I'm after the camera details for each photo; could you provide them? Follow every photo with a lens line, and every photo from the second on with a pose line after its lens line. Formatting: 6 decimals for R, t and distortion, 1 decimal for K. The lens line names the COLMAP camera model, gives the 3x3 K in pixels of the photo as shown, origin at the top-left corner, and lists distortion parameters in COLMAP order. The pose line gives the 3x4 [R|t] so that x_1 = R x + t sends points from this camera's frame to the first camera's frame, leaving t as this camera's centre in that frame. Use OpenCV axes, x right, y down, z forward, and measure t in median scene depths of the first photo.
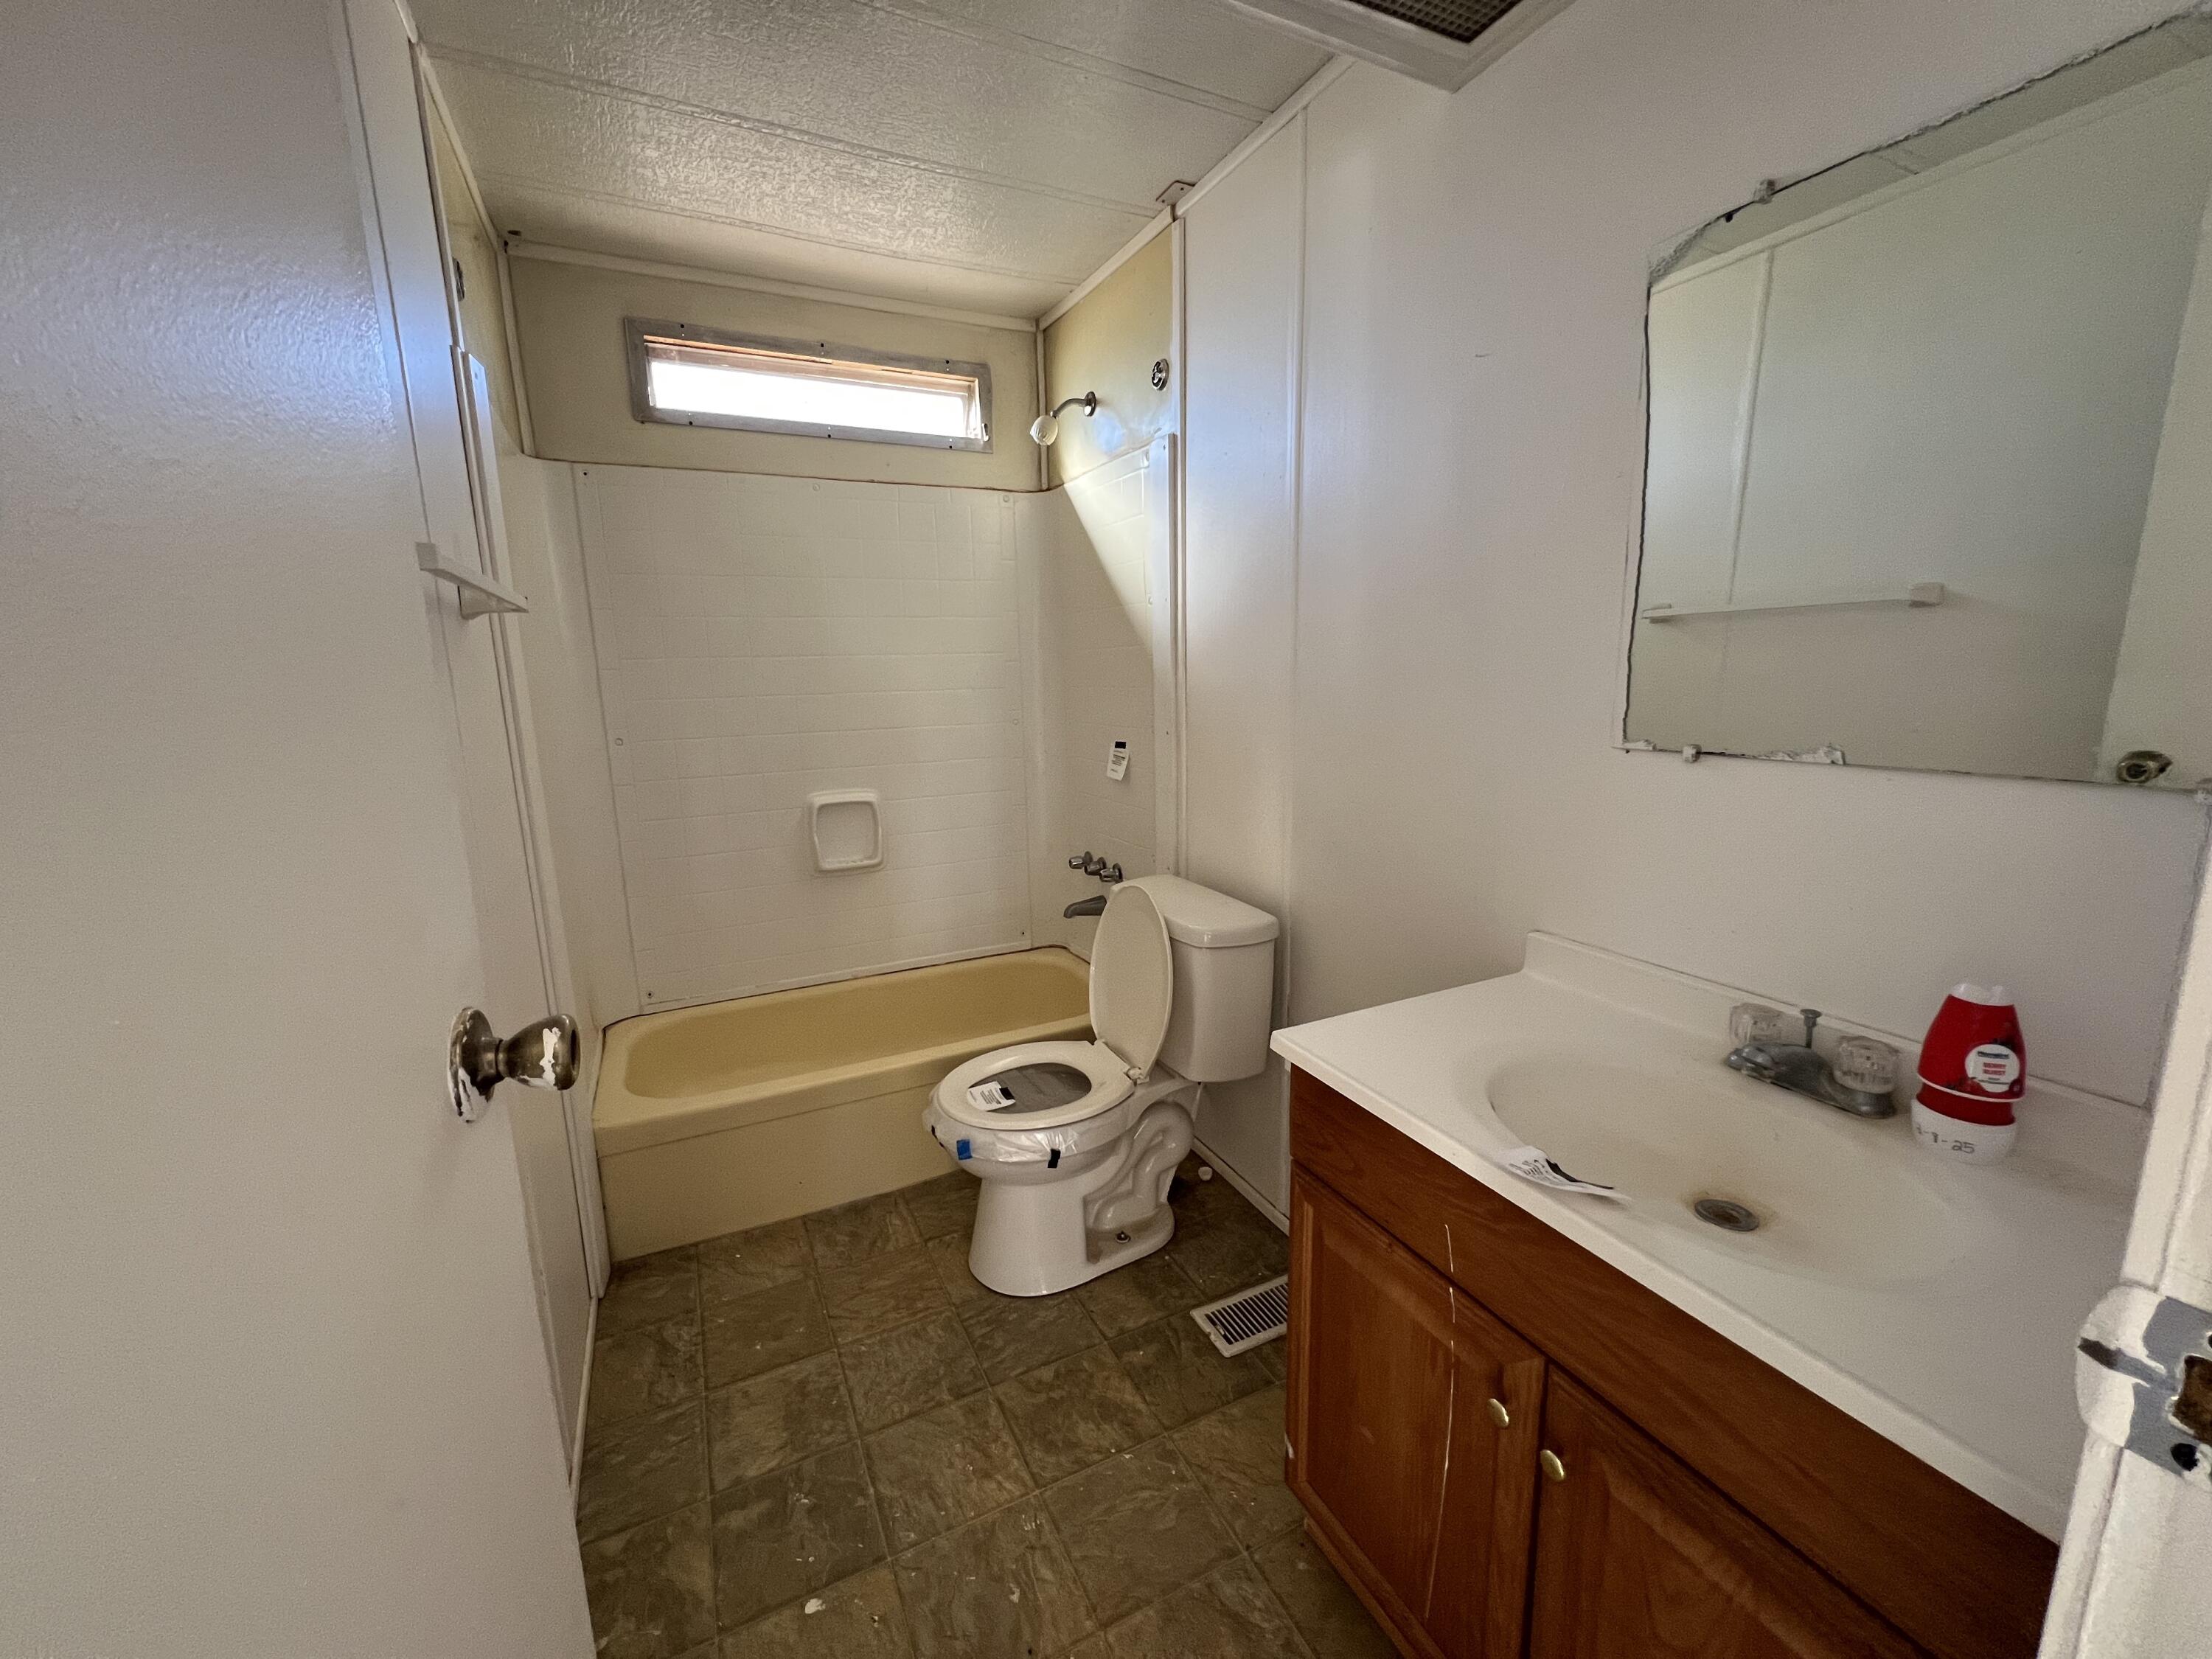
lens RADIAL K [[884.4, 0, 1105.7], [0, 884.4, 833.4], [0, 0, 1]] dist [-0.001698, -0.000114]
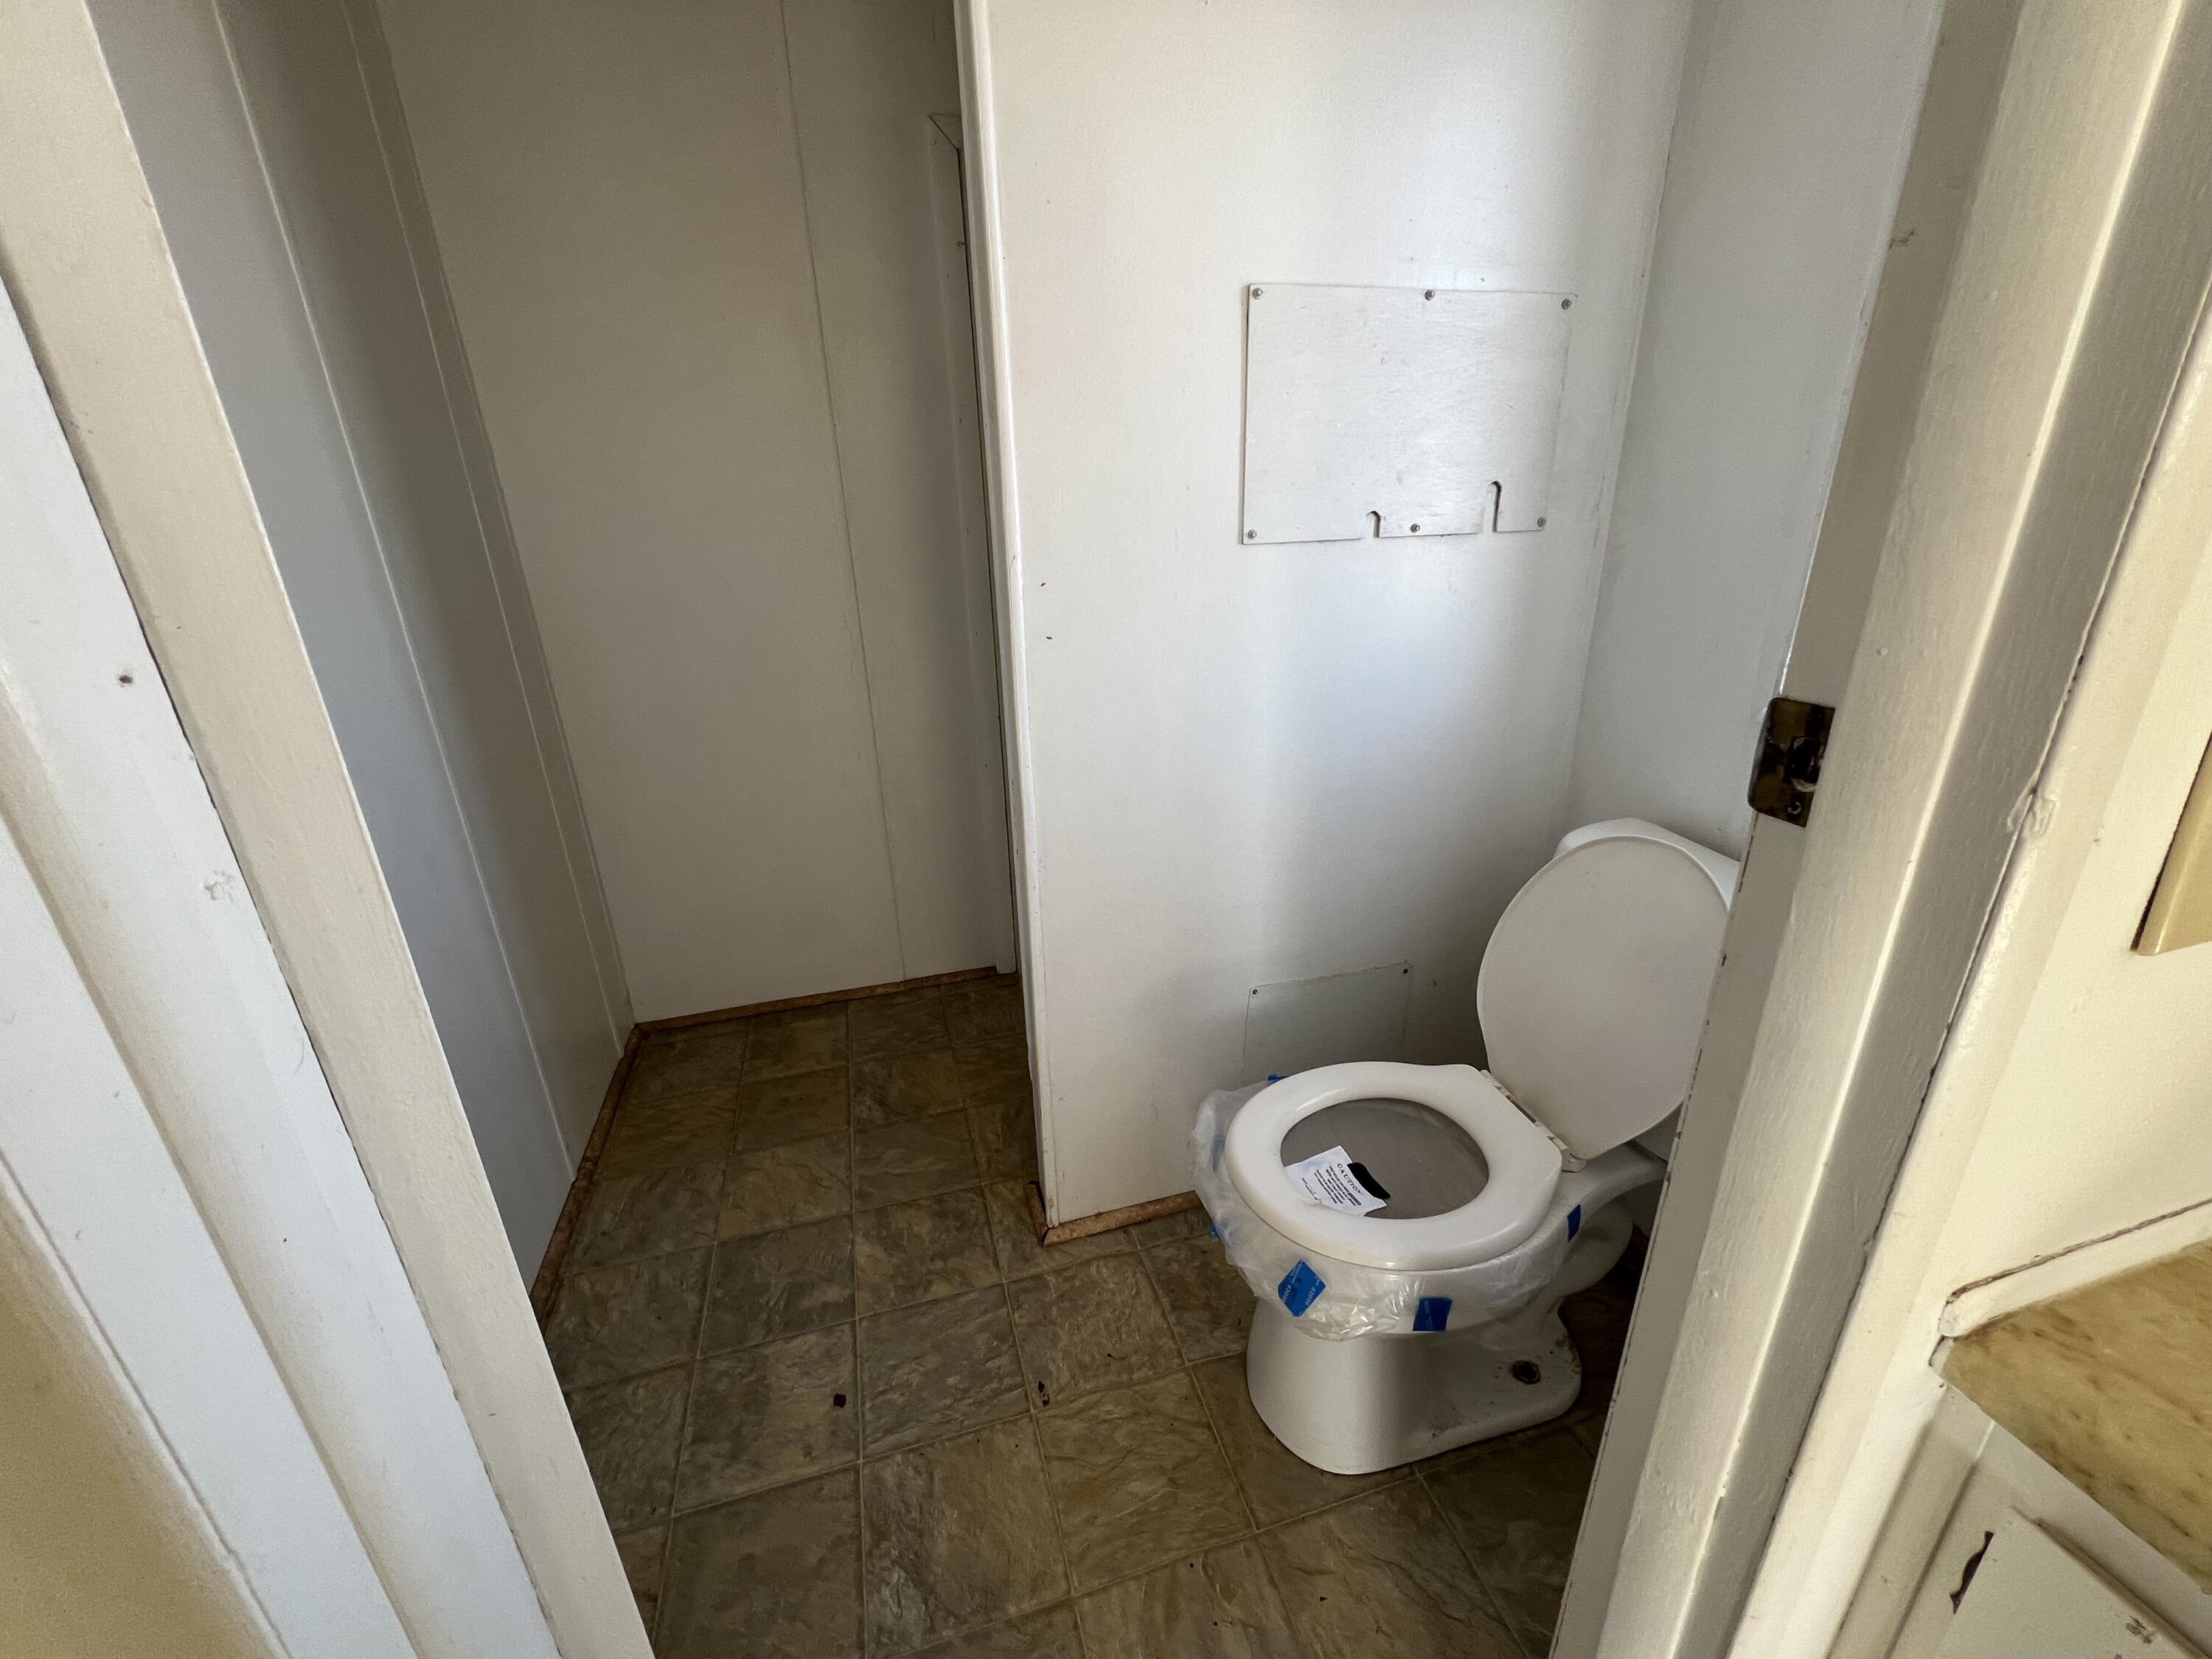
lens RADIAL K [[888.7, 0, 1104.9], [0, 888.7, 830.2], [0, 0, 1]] dist [-0.000278, -0.000019]
pose [[-0.983169, -0.010917, 0.182374, -0.906824], [0.084525, 0.857783, 0.507015, -0.200979], [-0.161972, 0.513896, -0.842423, 1.526712]]
